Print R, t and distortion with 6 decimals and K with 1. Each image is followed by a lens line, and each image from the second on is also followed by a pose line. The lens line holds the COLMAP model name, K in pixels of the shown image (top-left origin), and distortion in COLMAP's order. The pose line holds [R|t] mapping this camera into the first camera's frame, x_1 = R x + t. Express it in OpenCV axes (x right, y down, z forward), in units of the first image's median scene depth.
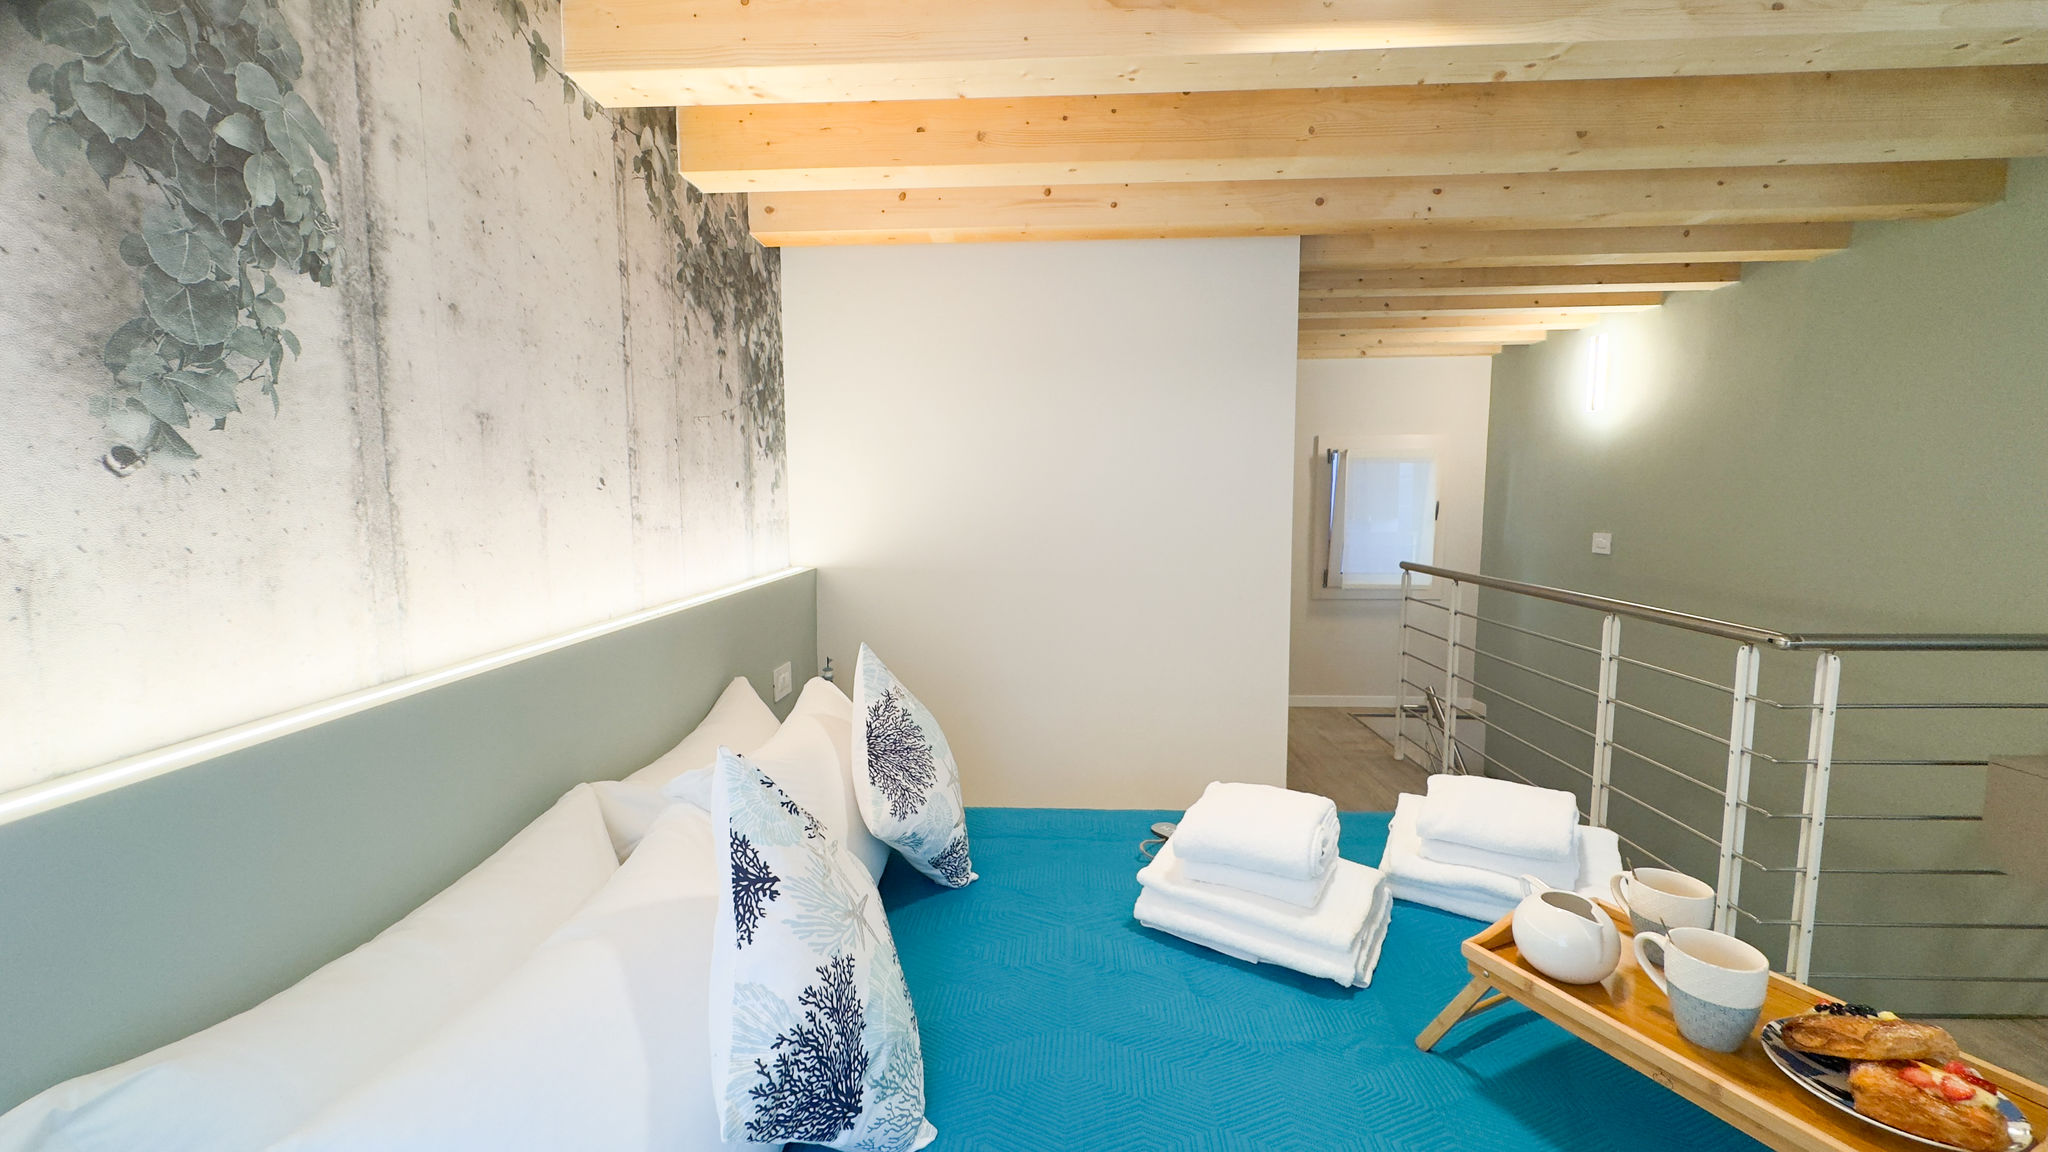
lens RADIAL K [[814.6, 0, 1023.7], [0, 814.6, 569.6], [0, 0, 1]] dist [-0.003271, 0.000321]
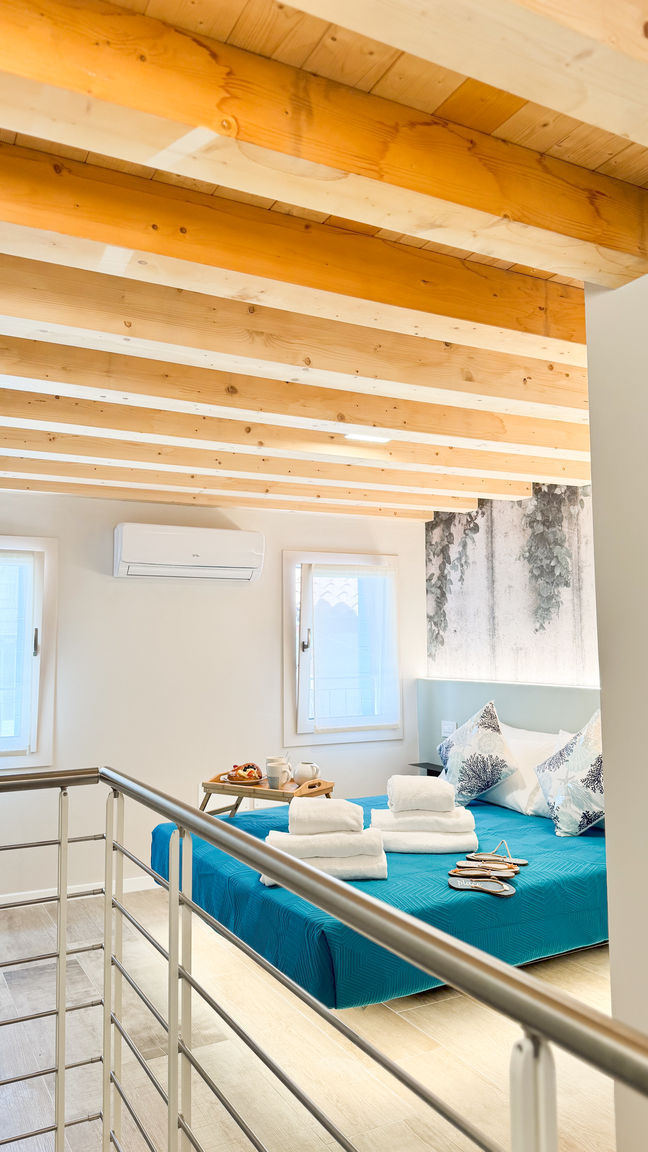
lens RADIAL K [[804.7, 0, 315.1], [0, 804.7, 576.2], [0, 0, 1]] dist [0.084960, -0.102102]
pose [[-0.866397, -0.029712, -0.498472, 1.665275], [-0.033273, 0.999445, -0.001741, -0.248862], [0.498246, 0.015077, -0.866904, 2.787676]]
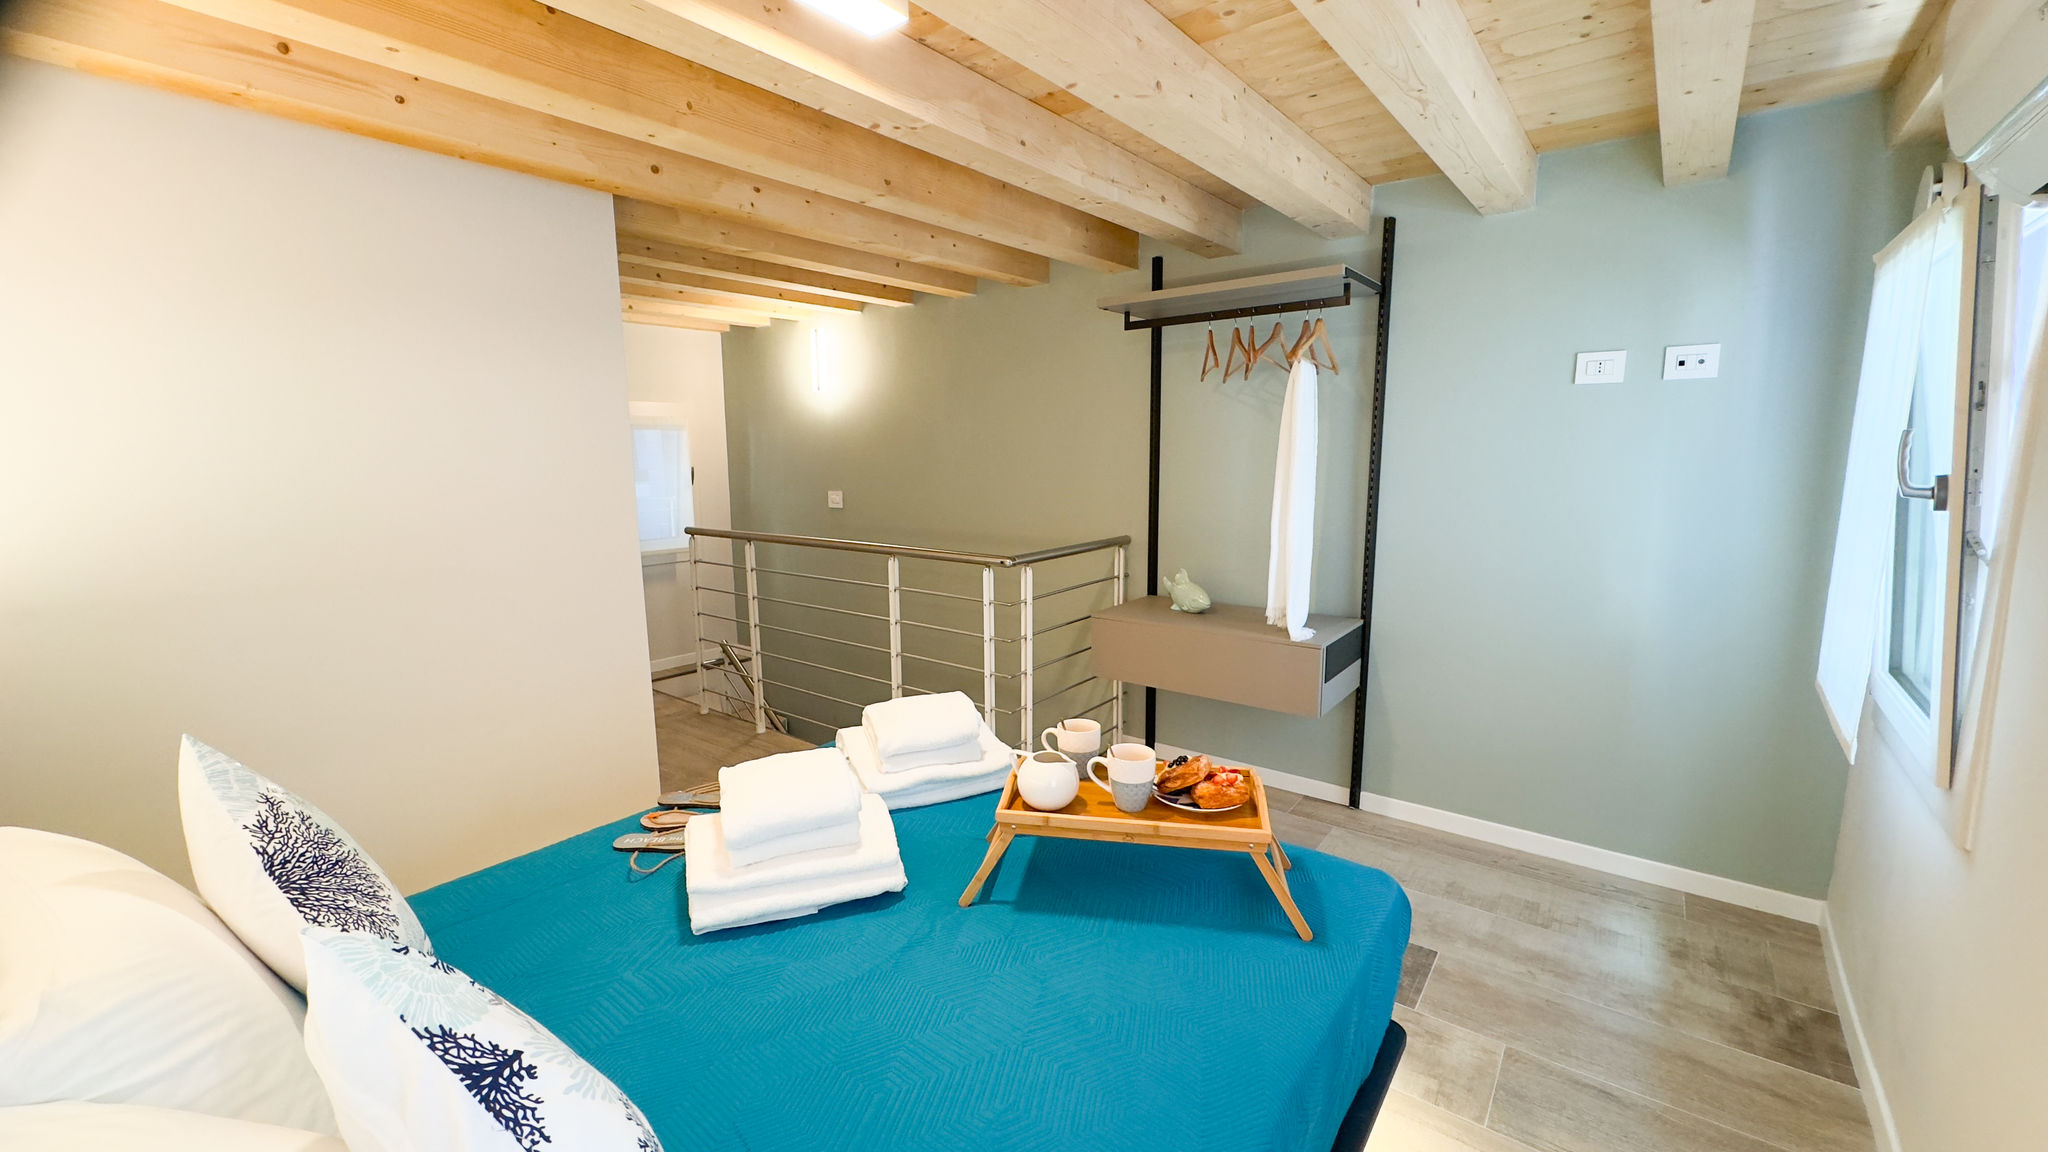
lens RADIAL K [[814.6, 0, 1012.0], [0, 814.6, 567.0], [0, 0, 1]] dist [-0.003271, 0.000321]
pose [[0.580117, -0.120158, 0.805622, -0.371713], [0.081333, 0.992661, 0.089488, -0.049435], [-0.810463, 0.013610, 0.585632, 0.138874]]
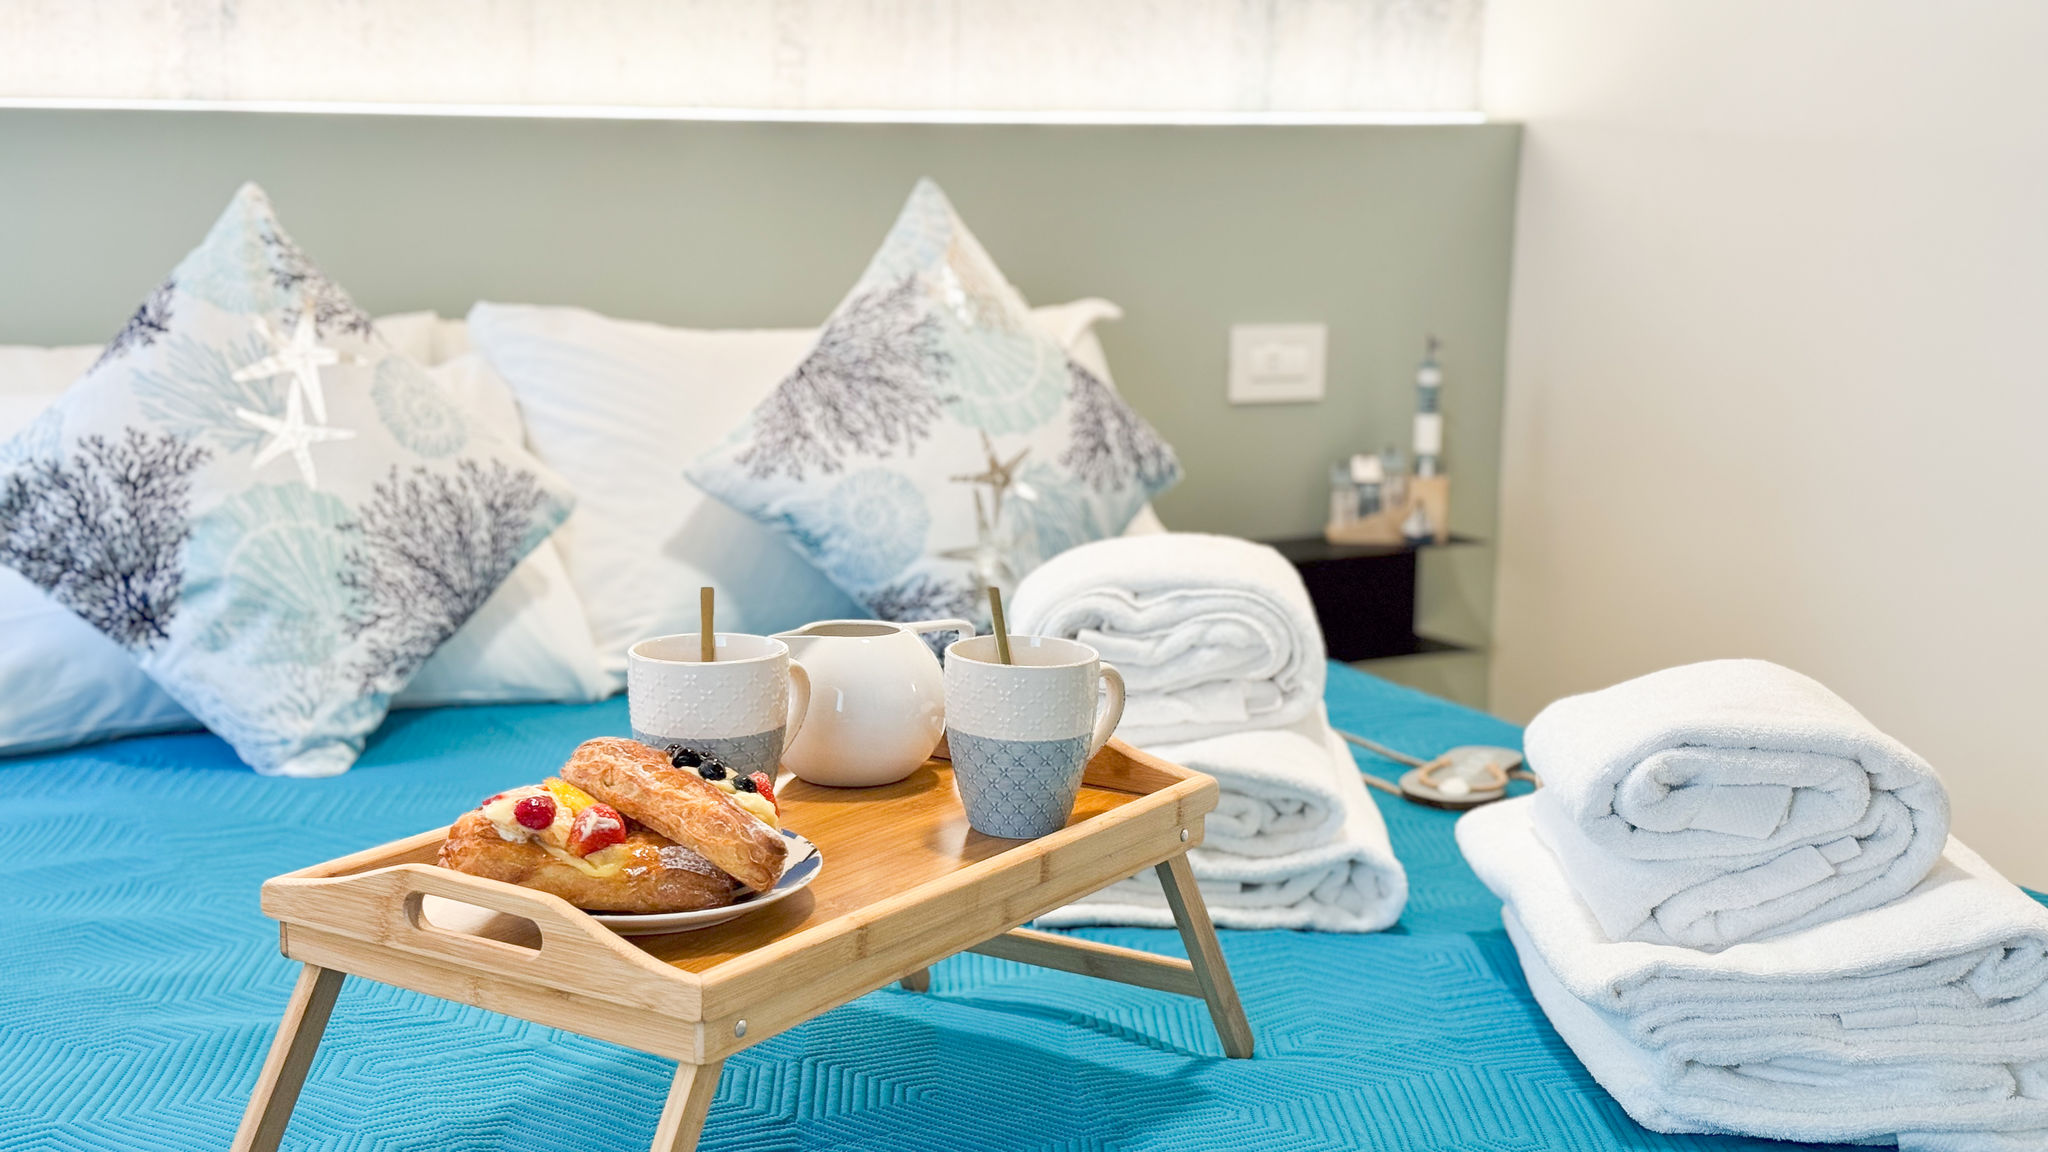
lens RADIAL K [[2856.4, 0, 1039.5], [0, 2856.4, 586.7], [0, 0, 1]] dist [0.112845, 0.000000]
pose [[0.536519, 0.165704, -0.827460, 1.538943], [-0.098556, 0.986126, 0.133575, 0.108983], [0.838114, 0.009885, 0.545406, 0.128537]]
